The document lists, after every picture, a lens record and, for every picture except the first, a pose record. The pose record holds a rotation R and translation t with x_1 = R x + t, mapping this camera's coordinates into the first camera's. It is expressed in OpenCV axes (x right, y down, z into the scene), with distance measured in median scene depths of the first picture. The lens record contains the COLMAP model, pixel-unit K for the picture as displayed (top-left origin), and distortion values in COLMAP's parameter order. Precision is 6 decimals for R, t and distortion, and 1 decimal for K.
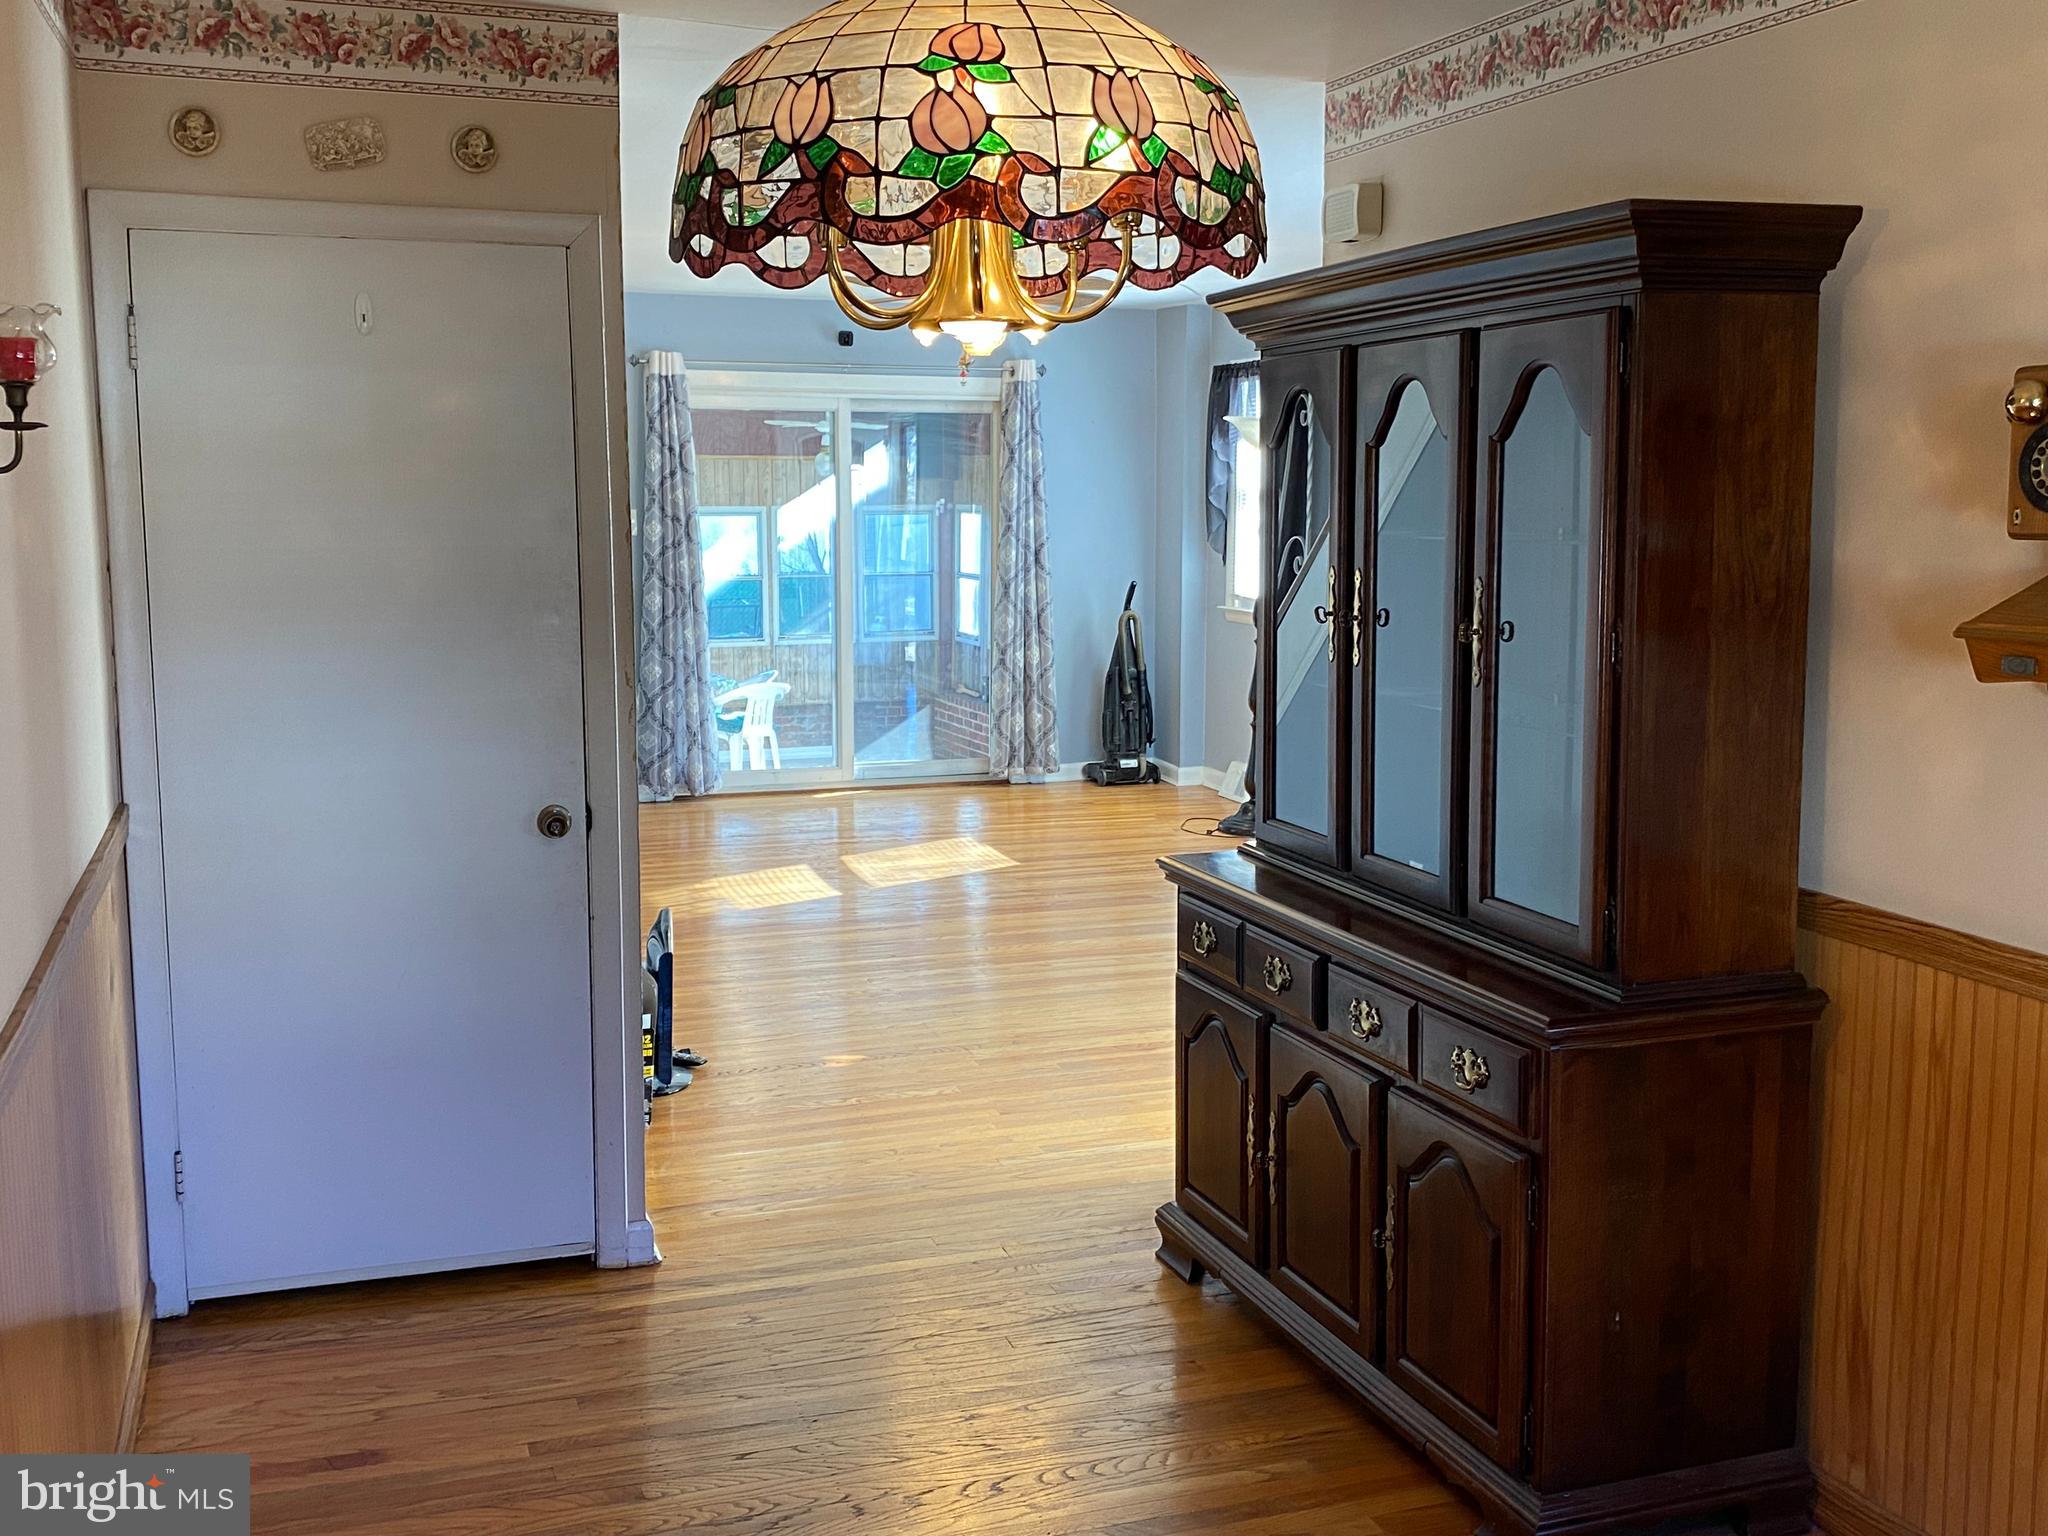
lens RADIAL K [[2104.0, 0, 1034.6], [0, 2104.0, 766.2], [0, 0, 1]] dist [0.098537, 0.000000]
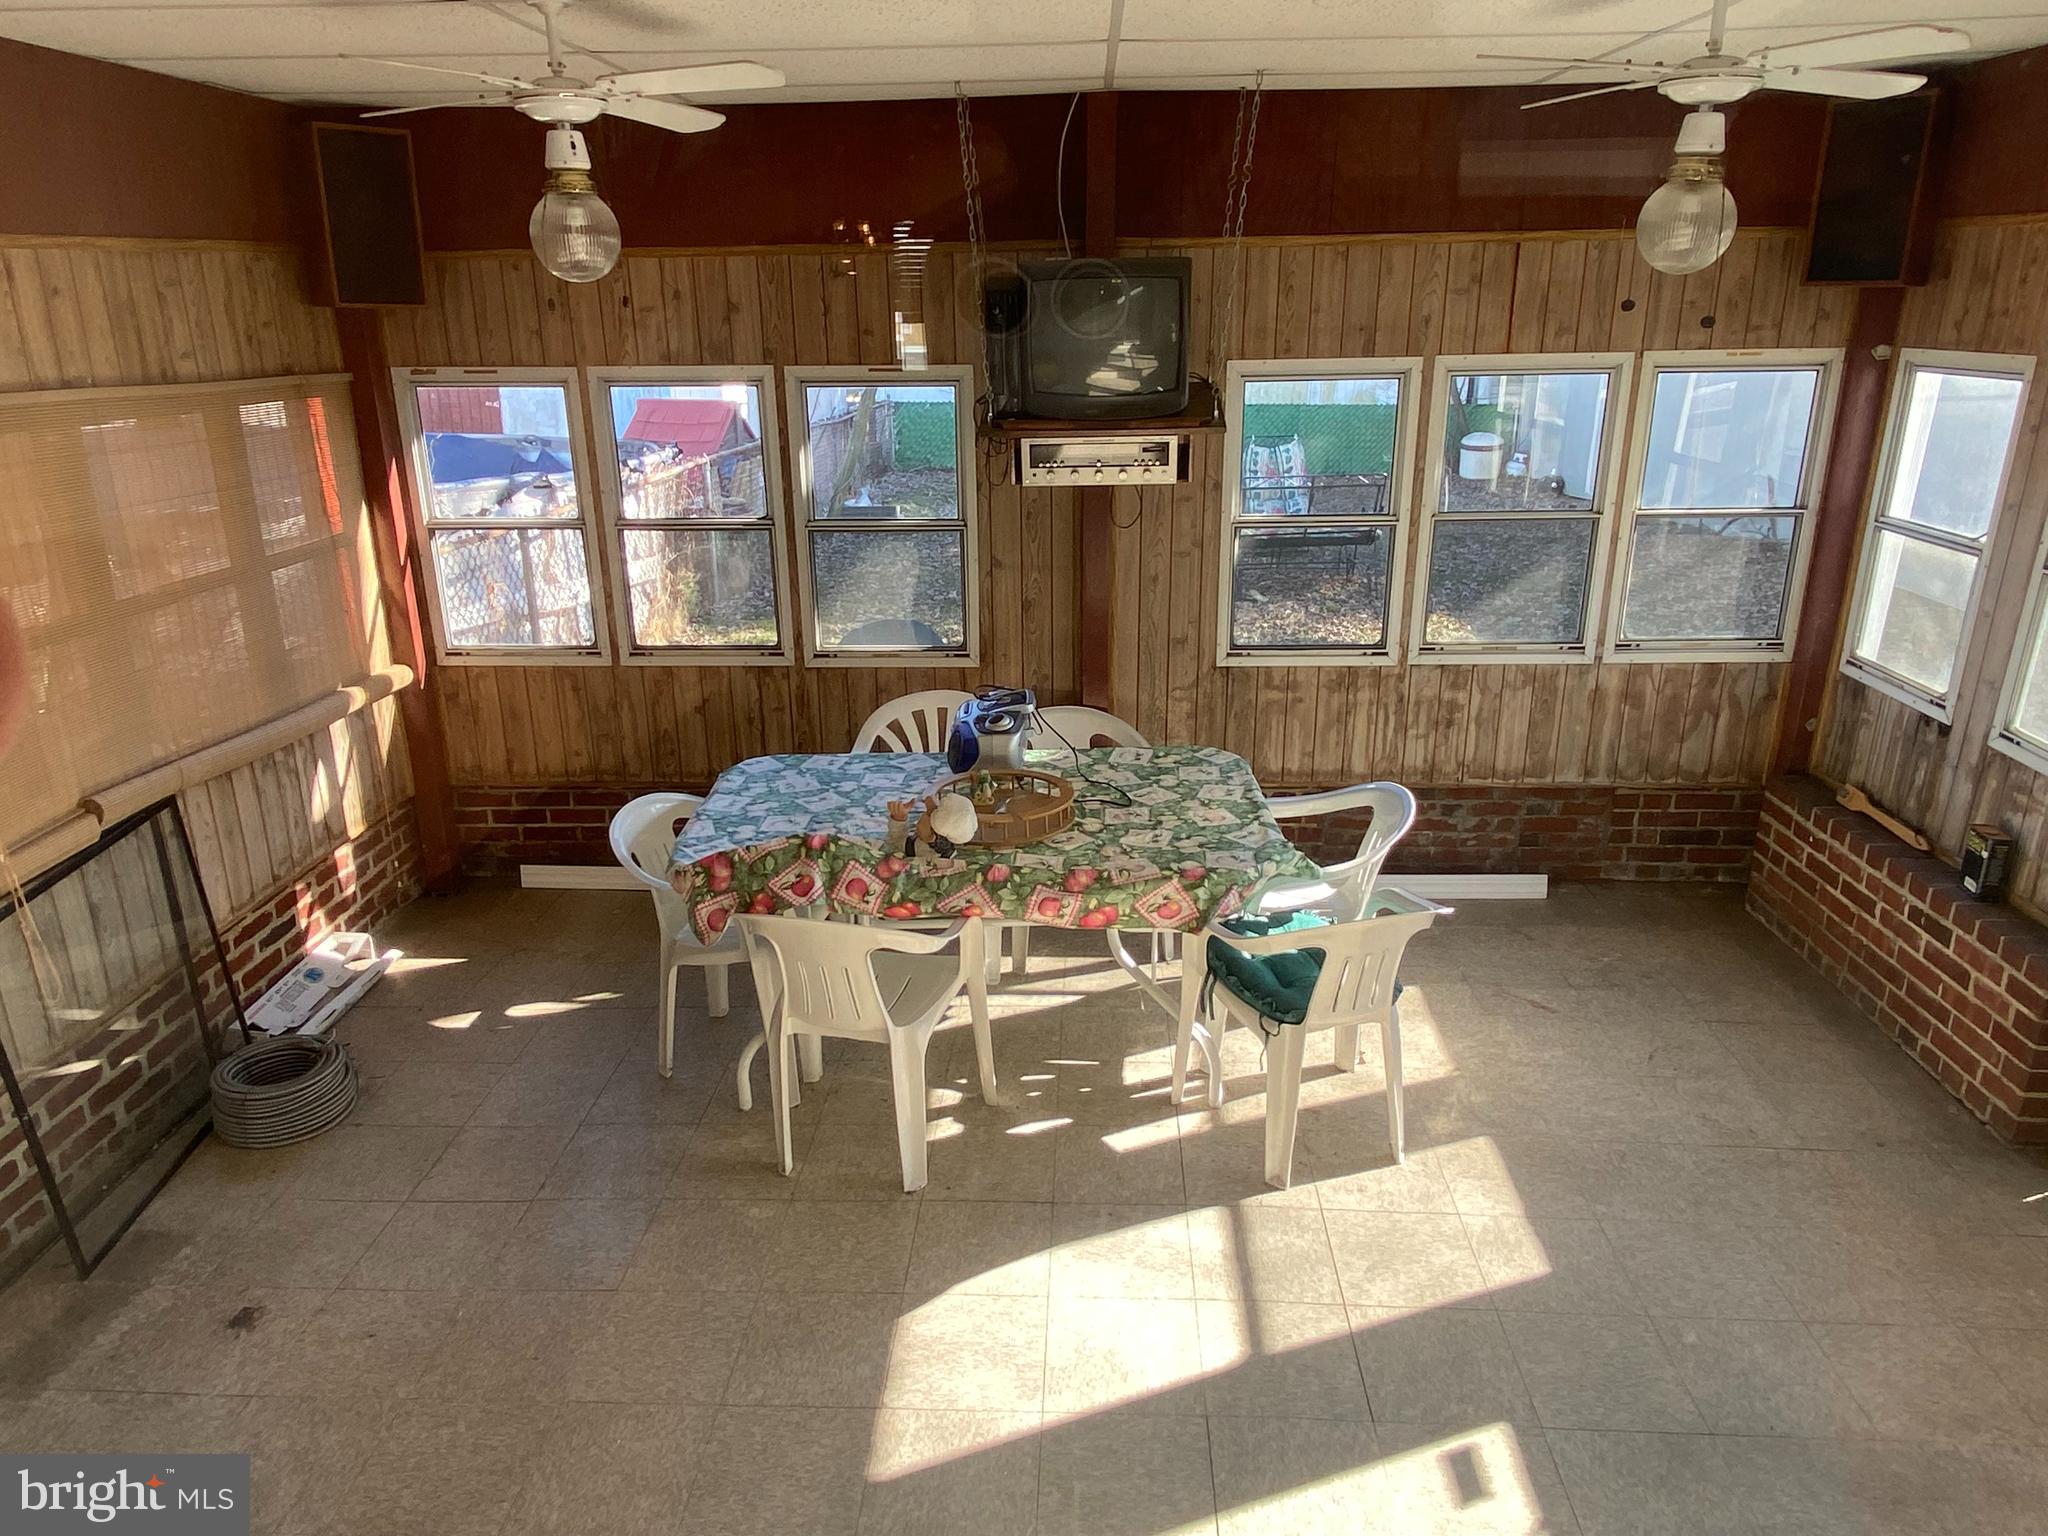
lens RADIAL K [[1374.5, 0, 1014.6], [0, 1374.5, 774.3], [0, 0, 1]] dist [0.057742, -0.048010]
pose [[0.926966, 0.112042, -0.358023, -0.127764], [-0.039427, 0.978170, 0.204033, -0.128612], [0.373067, -0.175016, 0.911148, 0.949601]]
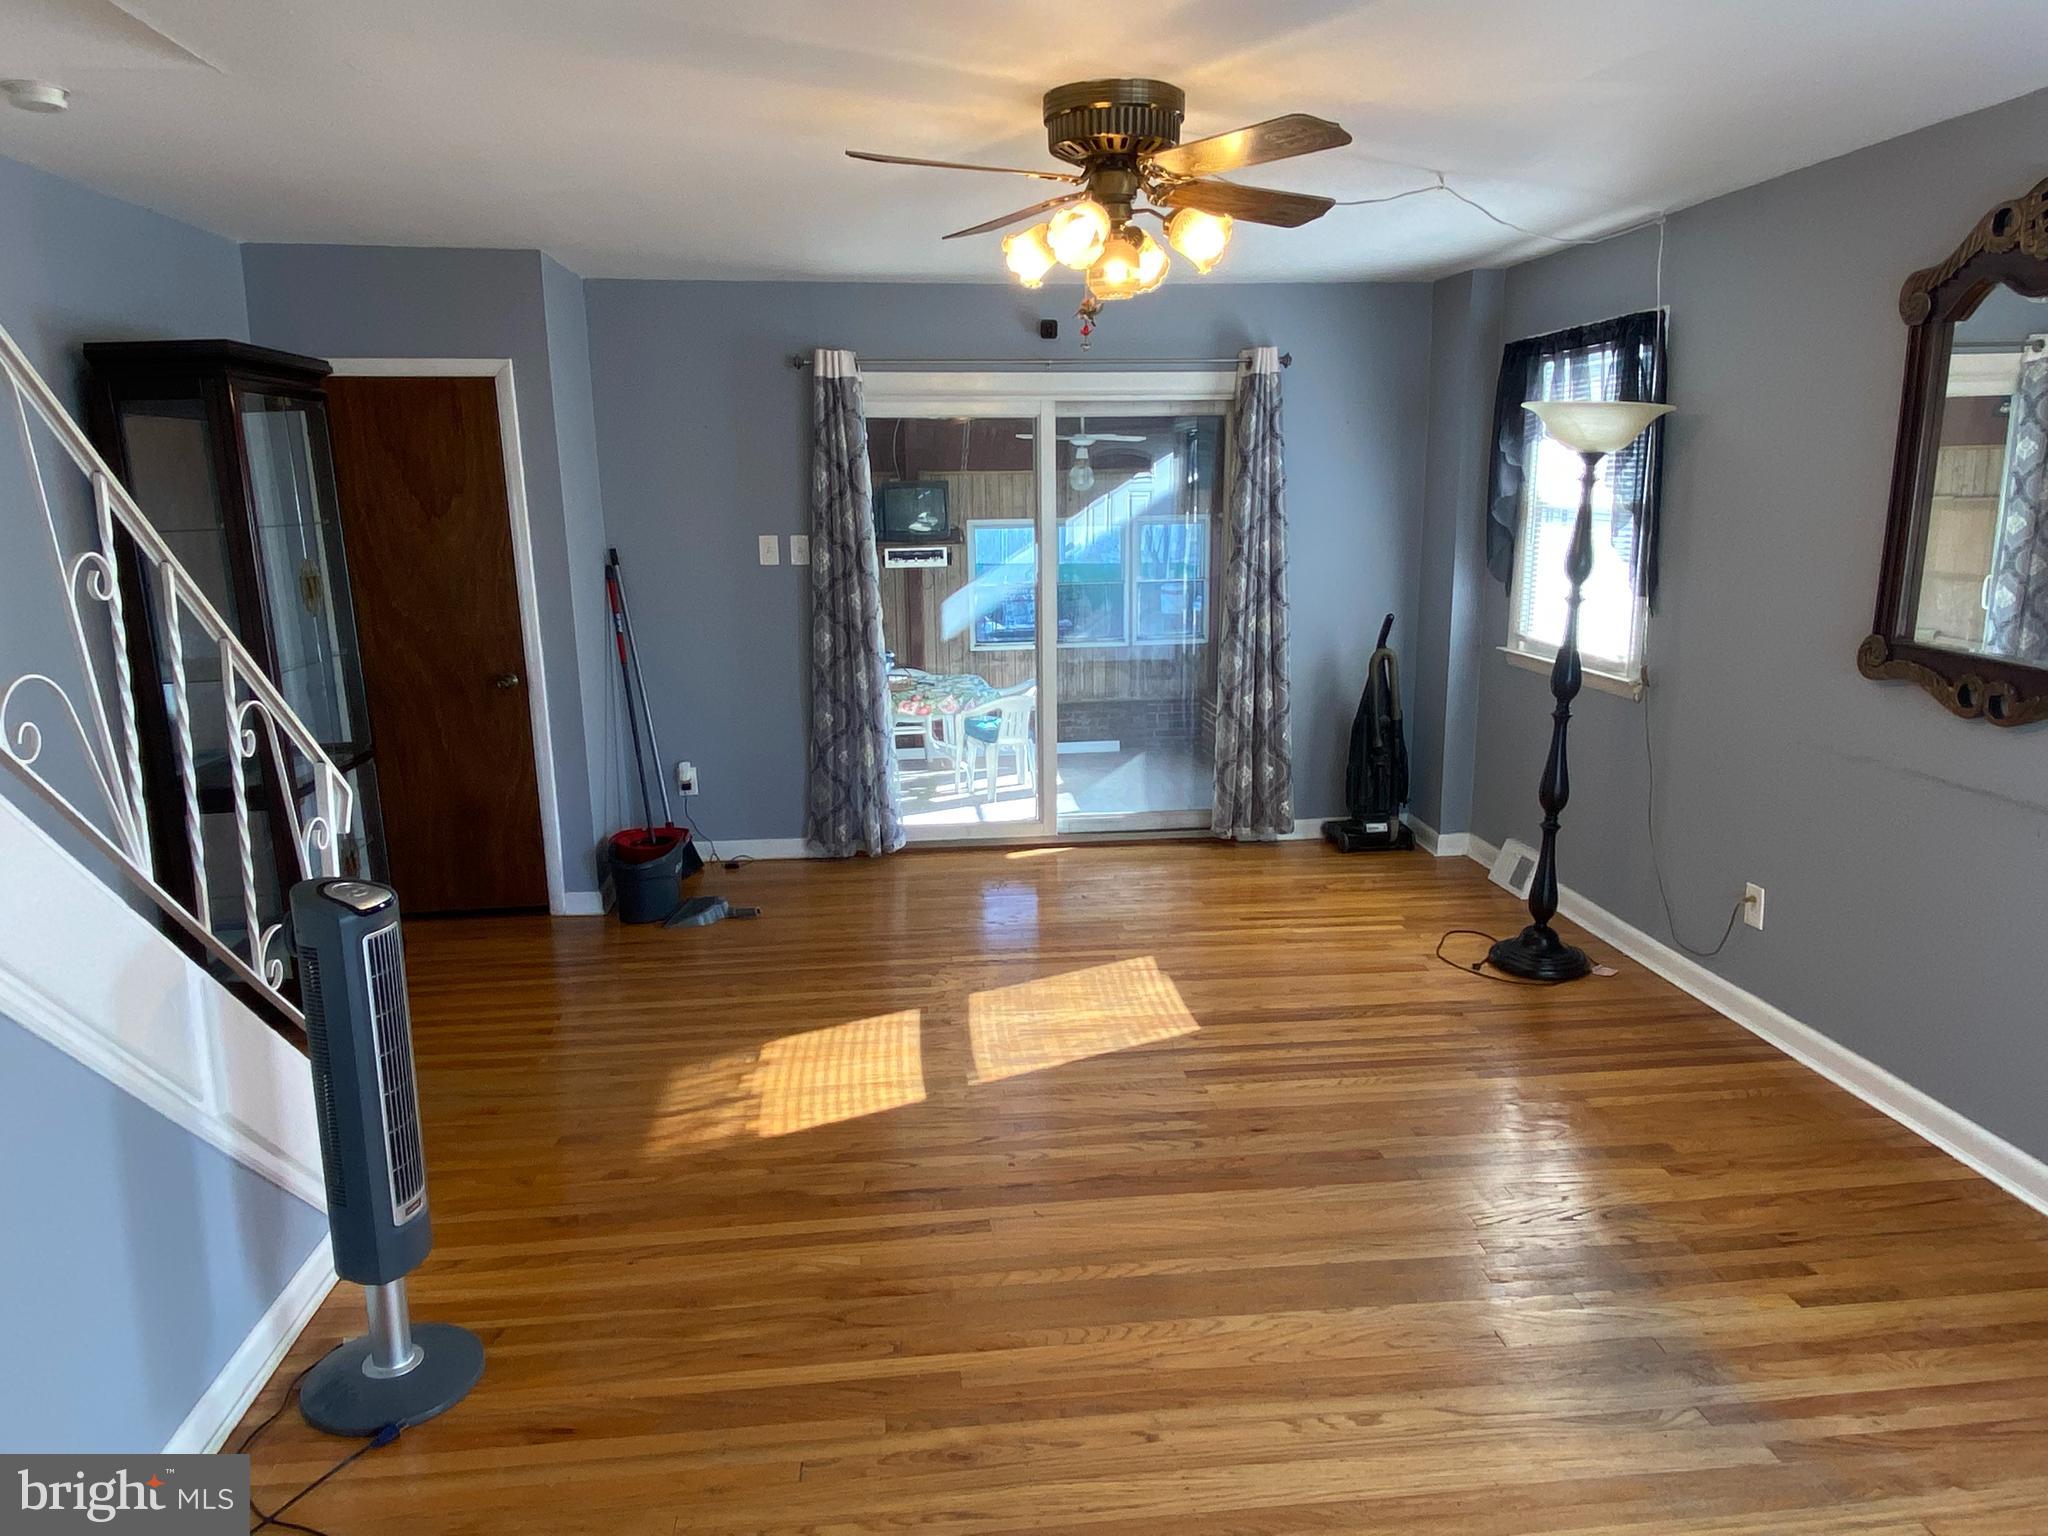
lens RADIAL K [[1374.5, 0, 1010.3], [0, 1374.5, 774.7], [0, 0, 1]] dist [0.057742, -0.048010]
pose [[0.971588, 0.034767, -0.234113, 0.031138], [-0.017520, 0.997003, 0.075353, -0.063041], [0.236031, -0.069110, 0.969285, 0.429478]]
